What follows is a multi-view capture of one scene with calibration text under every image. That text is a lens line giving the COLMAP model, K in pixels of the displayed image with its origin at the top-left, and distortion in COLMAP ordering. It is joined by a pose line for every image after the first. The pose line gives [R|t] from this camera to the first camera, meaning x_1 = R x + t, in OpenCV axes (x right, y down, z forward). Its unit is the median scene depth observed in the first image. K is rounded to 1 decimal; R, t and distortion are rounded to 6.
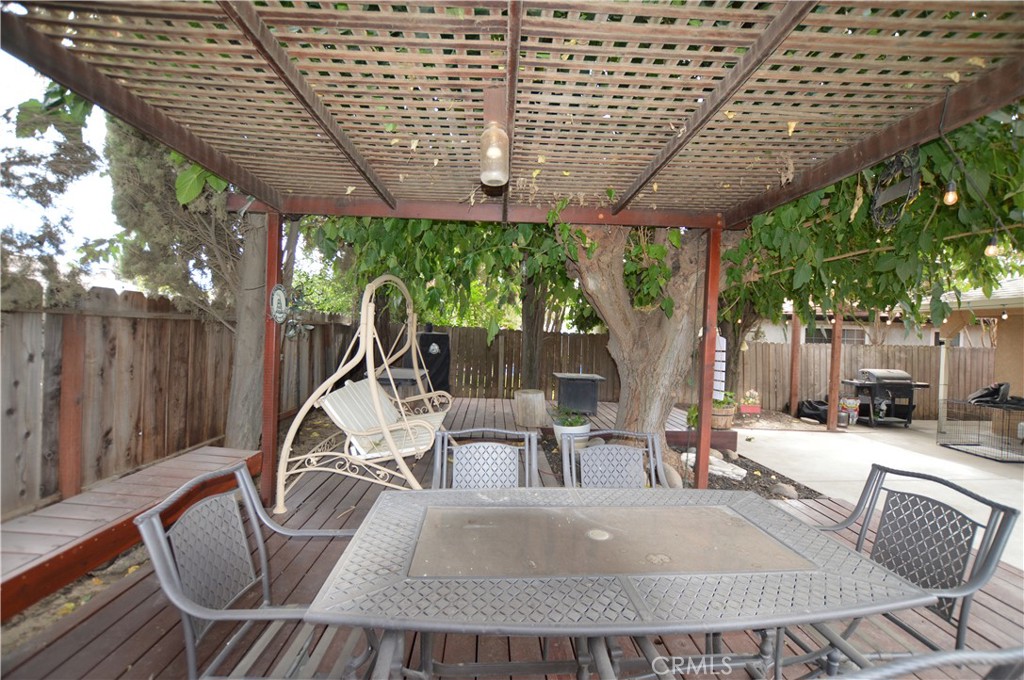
lens RADIAL K [[452.7, 0, 512.0], [0, 452.7, 340.0], [0, 0, 1]] dist [-0.026396, -0.000215]
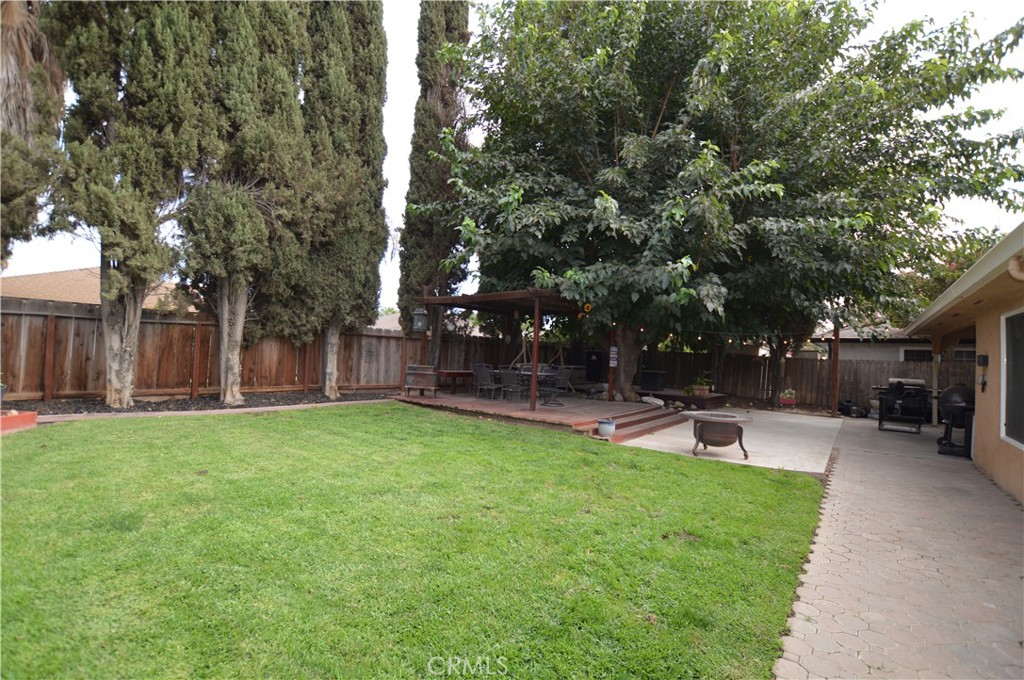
lens RADIAL K [[452.7, 0, 512.0], [0, 452.7, 340.0], [0, 0, 1]] dist [-0.026396, -0.000215]
pose [[0.753500, -0.011699, -0.657344, 2.120885], [-0.028147, 0.998351, -0.050032, 0.125294], [0.656845, 0.056201, 0.751928, -1.955154]]
